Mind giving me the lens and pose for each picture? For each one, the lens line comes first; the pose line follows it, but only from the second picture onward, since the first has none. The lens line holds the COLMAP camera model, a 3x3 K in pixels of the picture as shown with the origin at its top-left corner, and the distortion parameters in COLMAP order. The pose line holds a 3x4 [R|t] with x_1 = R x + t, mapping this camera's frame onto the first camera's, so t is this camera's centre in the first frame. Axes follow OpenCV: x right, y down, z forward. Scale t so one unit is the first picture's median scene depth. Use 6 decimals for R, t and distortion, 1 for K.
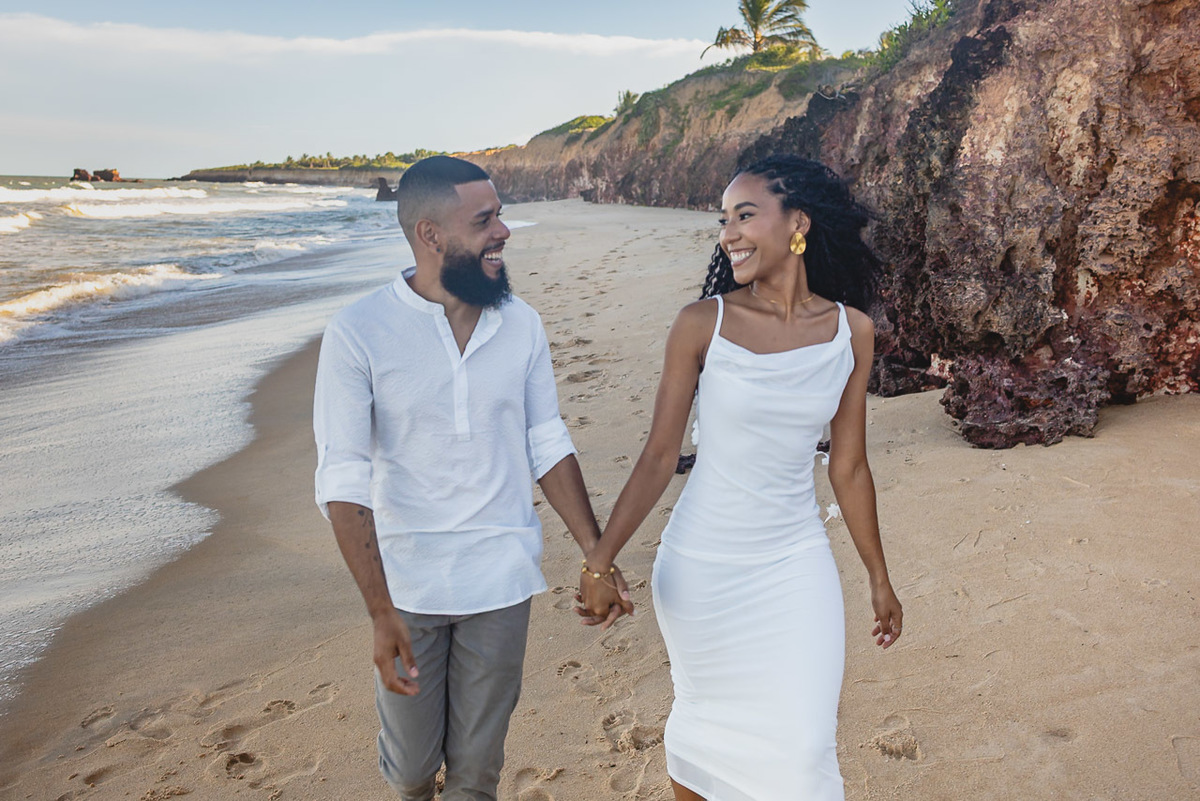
lens RADIAL K [[1229.3, 0, 597.2], [0, 1229.3, 424.6], [0, 0, 1]] dist [0.004554, -0.003492]
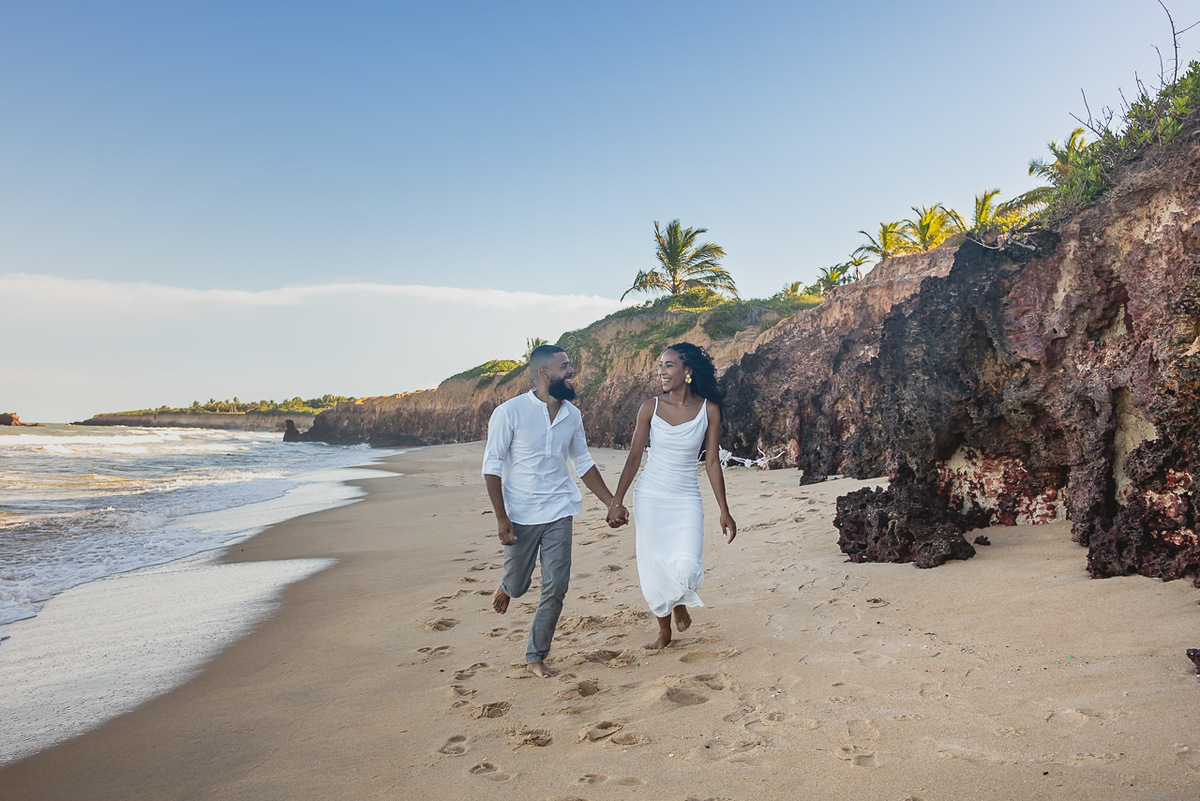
lens RADIAL K [[1207.3, 0, 600.8], [0, 1207.3, 455.8], [0, 0, 1]] dist [-0.005985, 0.001408]
pose [[0.996519, 0.000767, 0.083357, -0.013612], [0.013528, 0.985214, -0.170796, -0.007207], [-0.082255, 0.171329, 0.981774, 0.065276]]
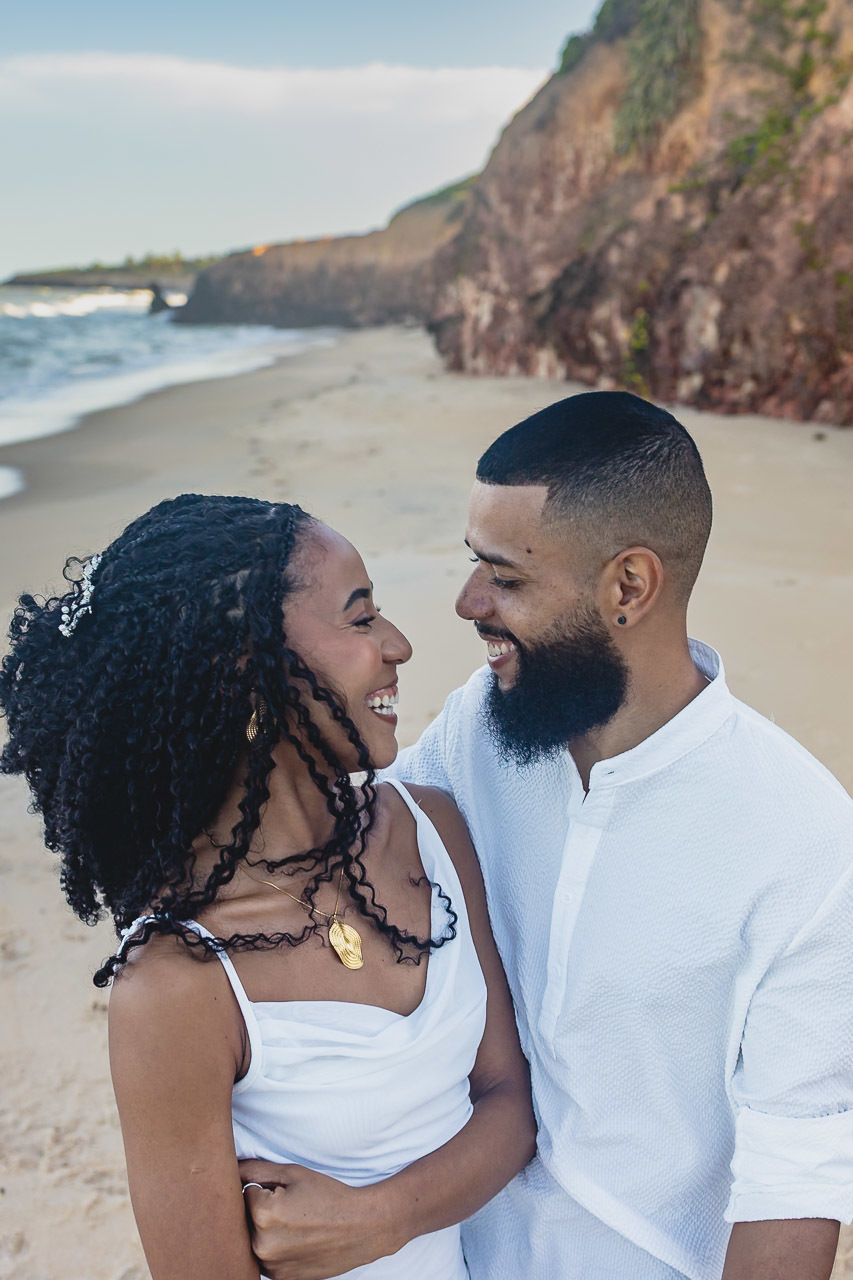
lens RADIAL K [[1311.3, 0, 445.6], [0, 1311.3, 690.7], [0, 0, 1]] dist [0.004554, -0.003492]
pose [[0.998585, 0.015379, -0.050913, 0.013101], [-0.010070, 0.994635, 0.102954, -0.141739], [0.052223, -0.102296, 0.993382, 0.711206]]
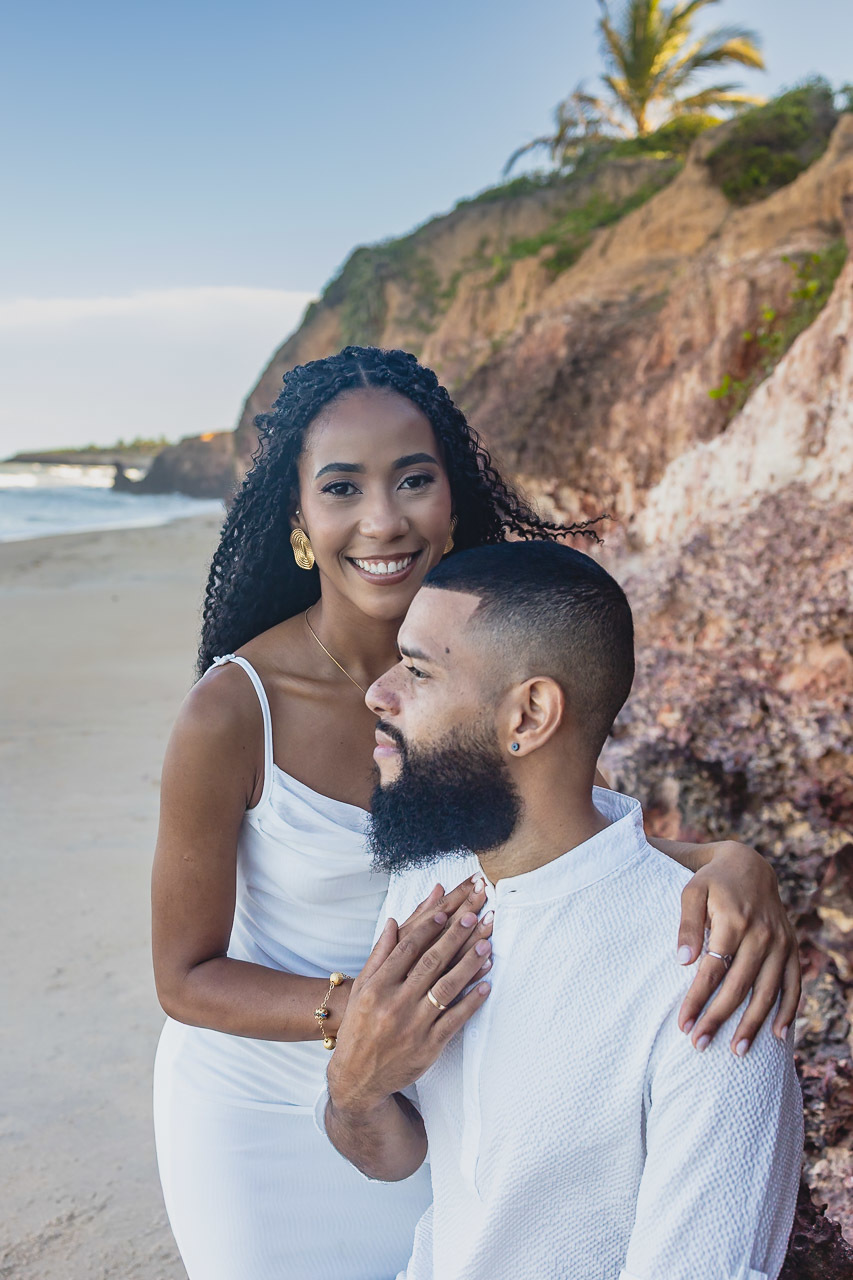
lens RADIAL K [[1247.4, 0, 426.5], [0, 1247.4, 640.0], [0, 0, 1]] dist [-0.013338, -0.012600]
pose [[0.998685, 0.023856, -0.045368, 0.083530], [-0.026609, 0.997778, -0.061078, -0.121199], [0.043810, 0.062204, 0.997101, 0.615017]]
